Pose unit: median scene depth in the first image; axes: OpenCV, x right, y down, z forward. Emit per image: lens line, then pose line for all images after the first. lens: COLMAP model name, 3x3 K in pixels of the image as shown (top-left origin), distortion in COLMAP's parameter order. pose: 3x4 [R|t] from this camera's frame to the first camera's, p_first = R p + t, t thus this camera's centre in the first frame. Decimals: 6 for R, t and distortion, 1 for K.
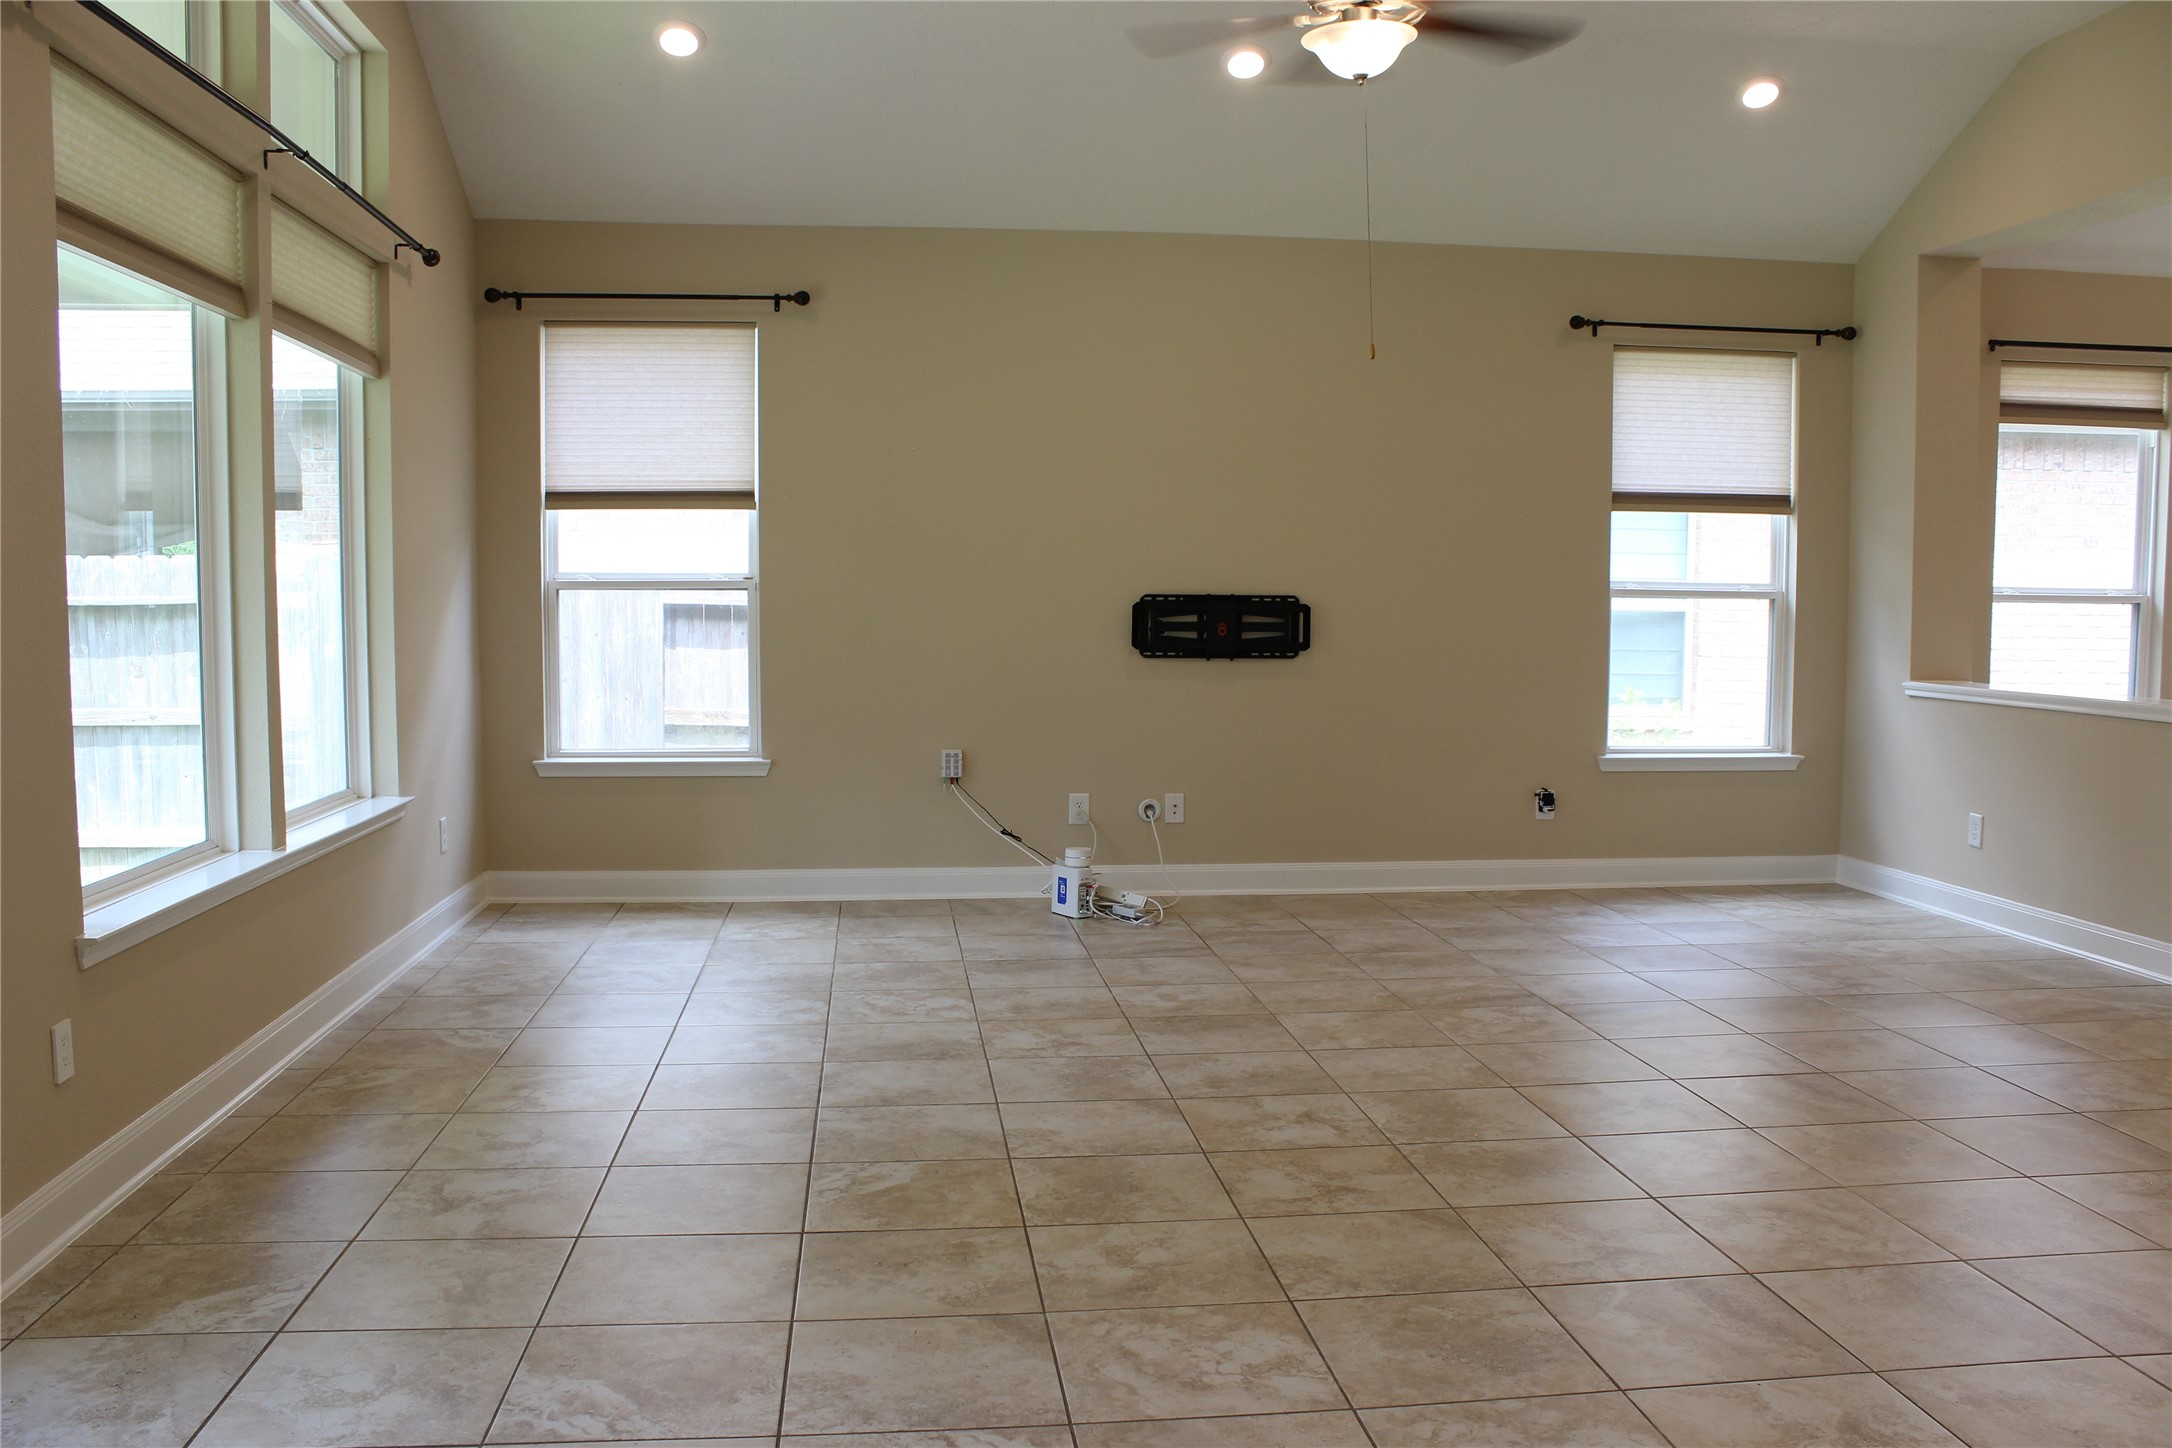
lens RADIAL K [[1805.9, 0, 1098.1], [0, 1805.9, 722.5], [0, 0, 1]] dist [-0.149991, 0.117658]
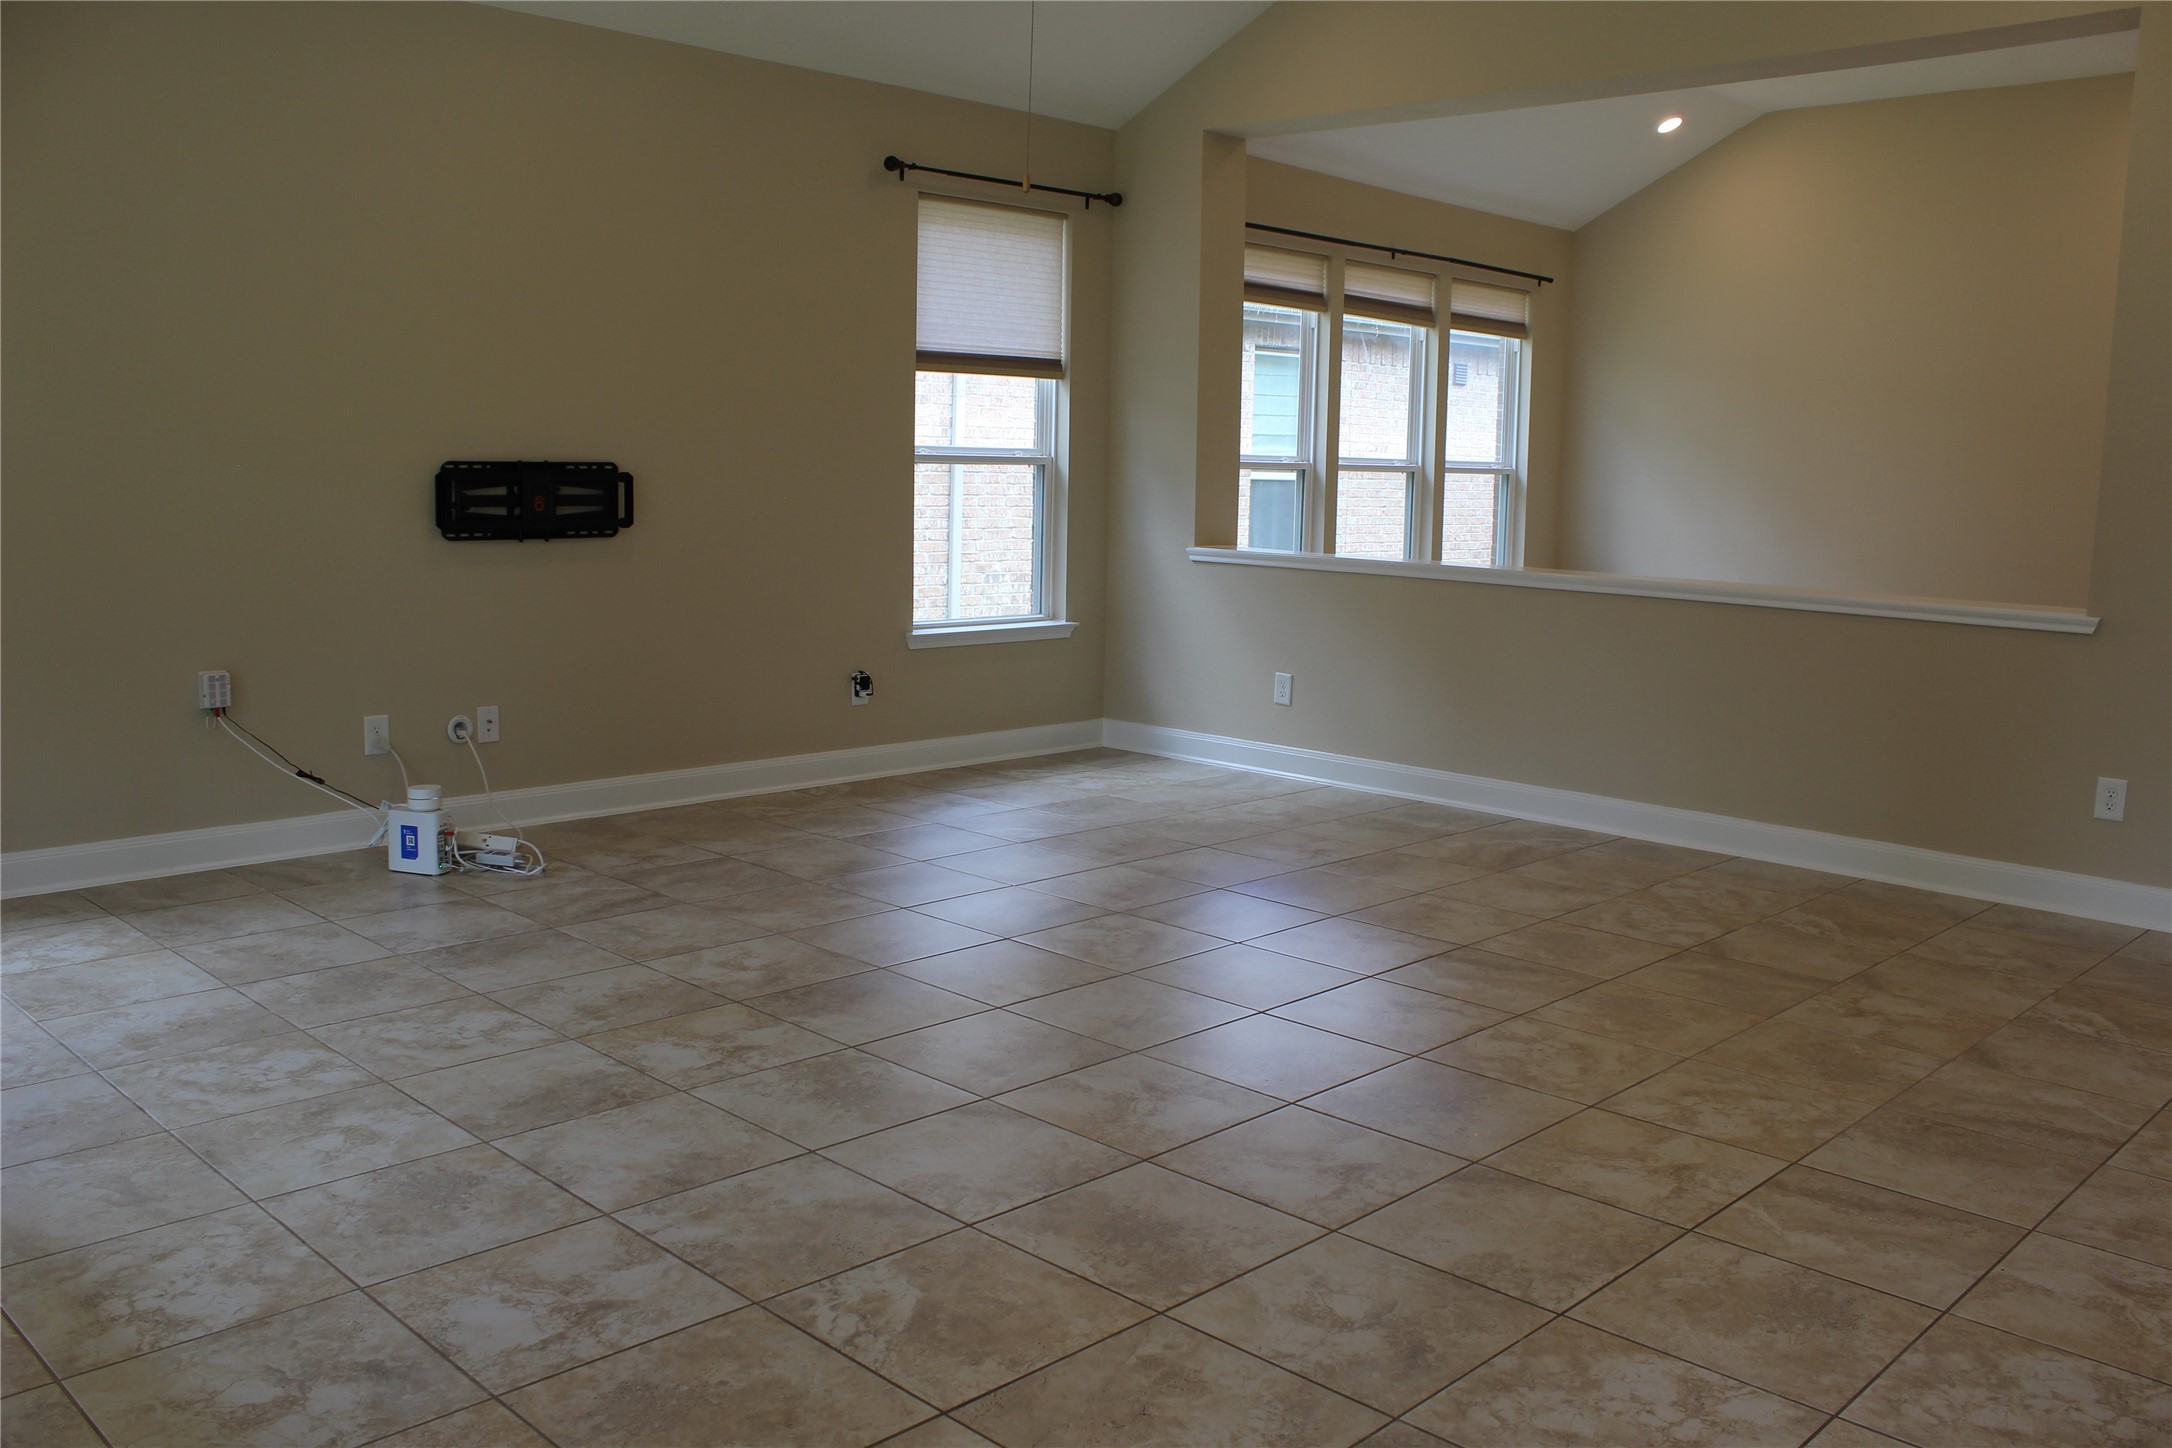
lens RADIAL K [[1805.9, 0, 1105.7], [0, 1805.9, 734.5], [0, 0, 1]] dist [-0.149991, 0.117658]
pose [[0.781339, -0.082889, 0.618578, -0.238523], [0.026966, 0.994699, 0.099227, -0.020235], [-0.623524, -0.060850, 0.779433, 0.199378]]
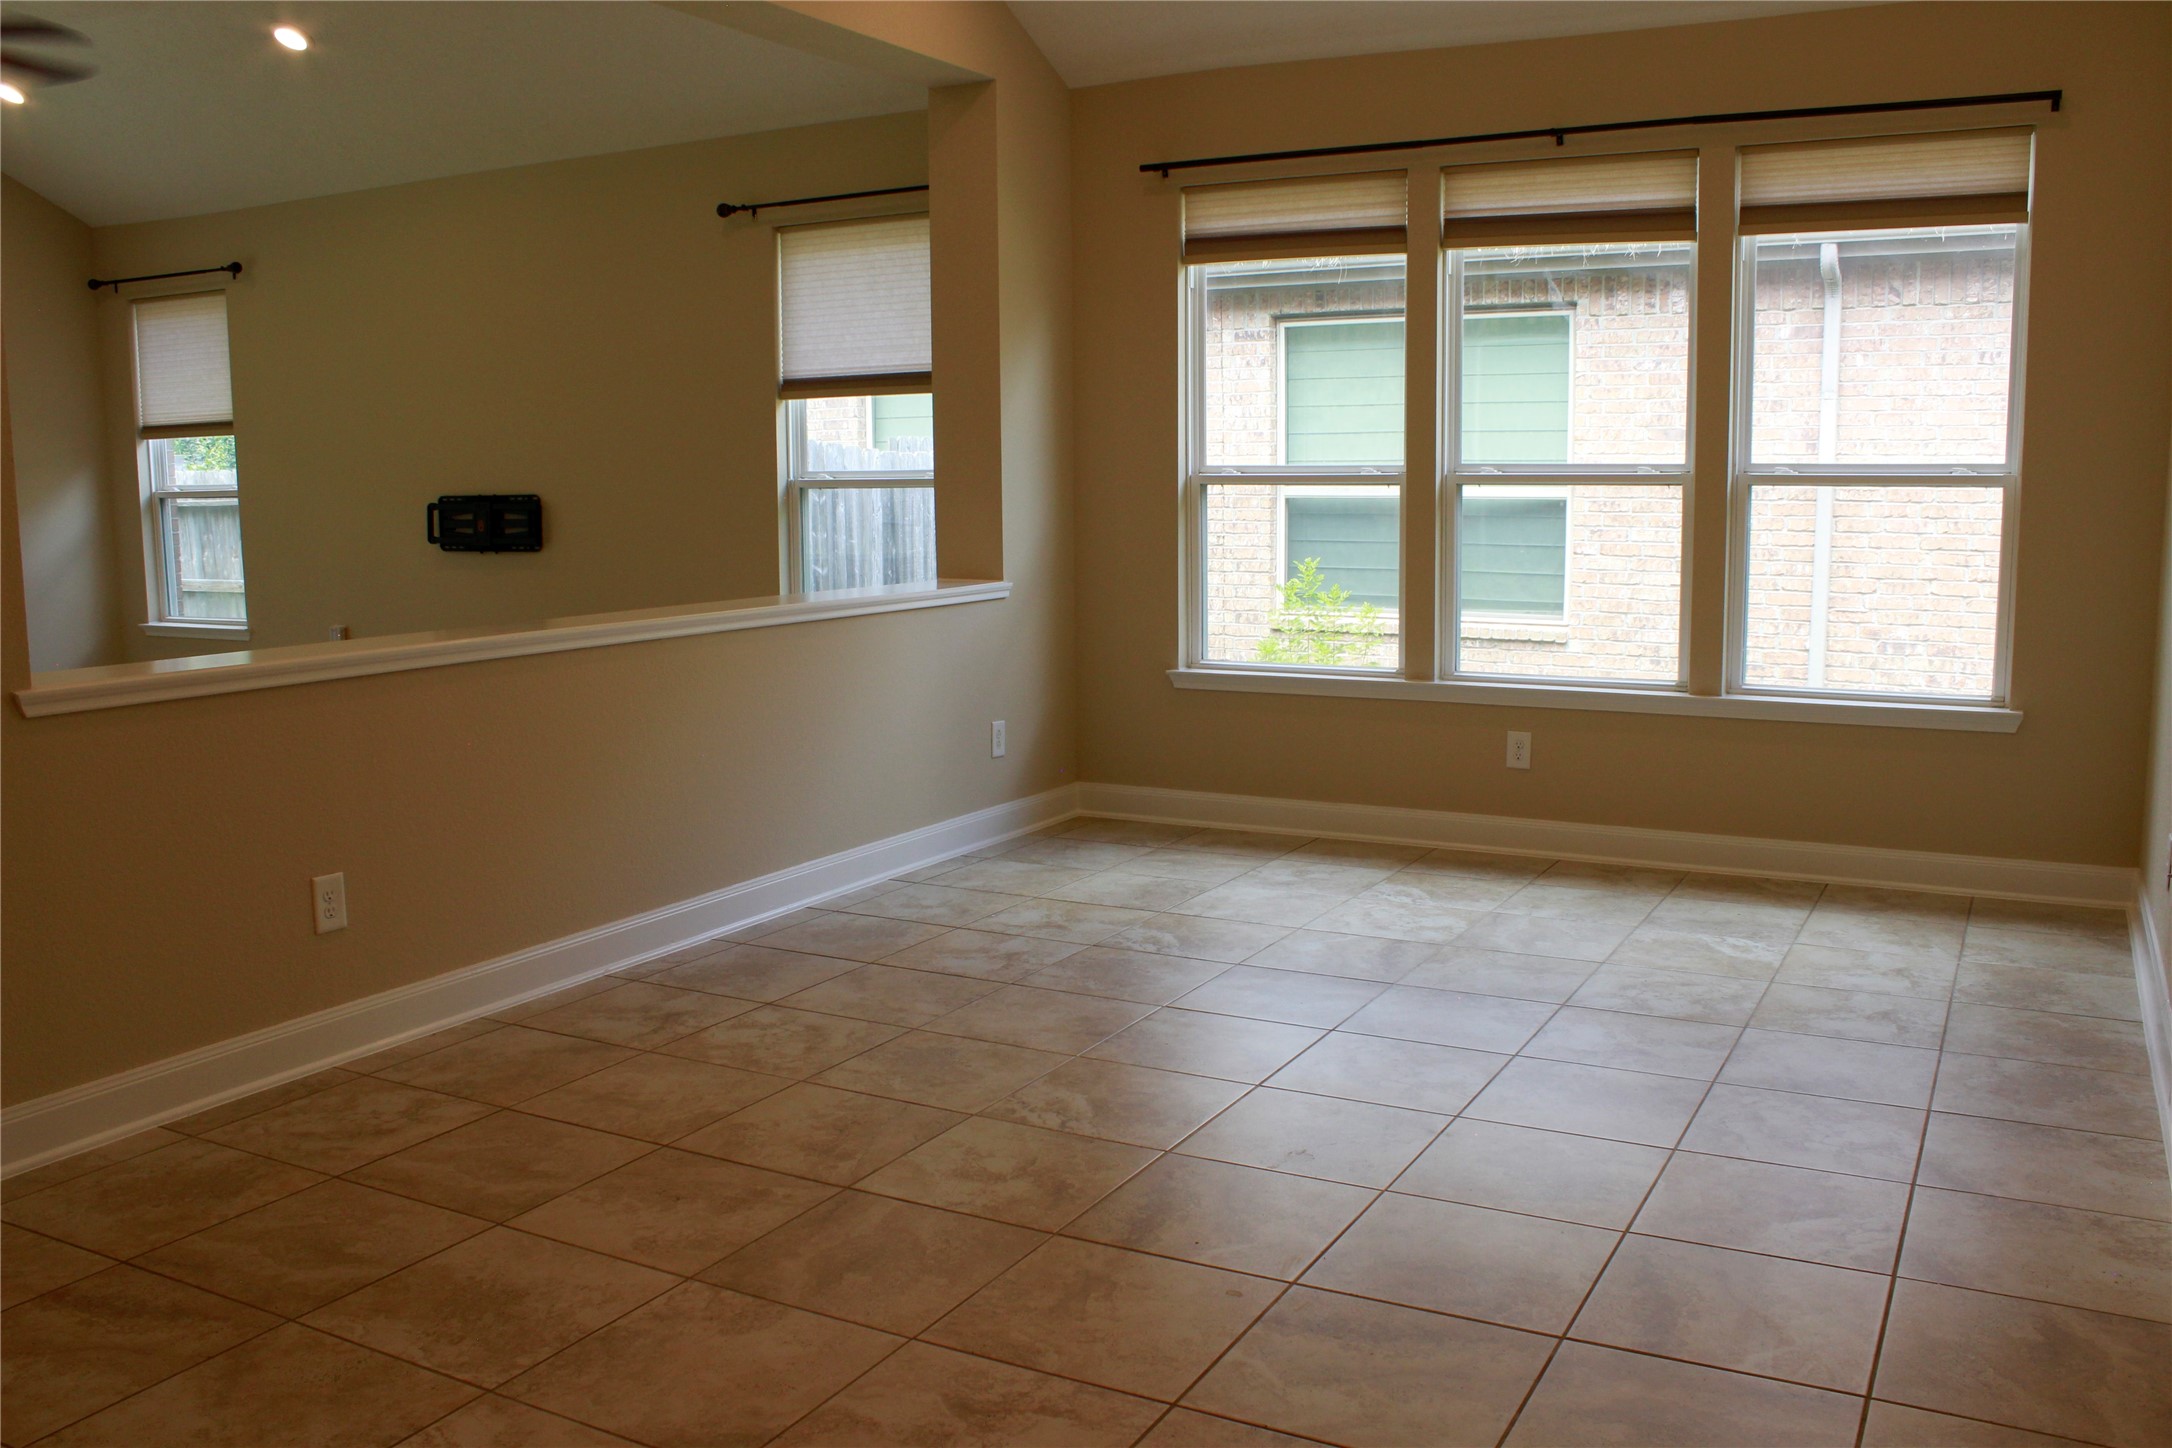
lens RADIAL K [[1805.9, 0, 1156.0], [0, 1805.9, 787.8], [0, 0, 1]] dist [-0.149991, 0.117658]
pose [[0.819432, 0.087504, -0.566458, 1.059766], [-0.030973, 0.993594, 0.108680, -0.021656], [0.572339, -0.071511, 0.816893, 0.318874]]
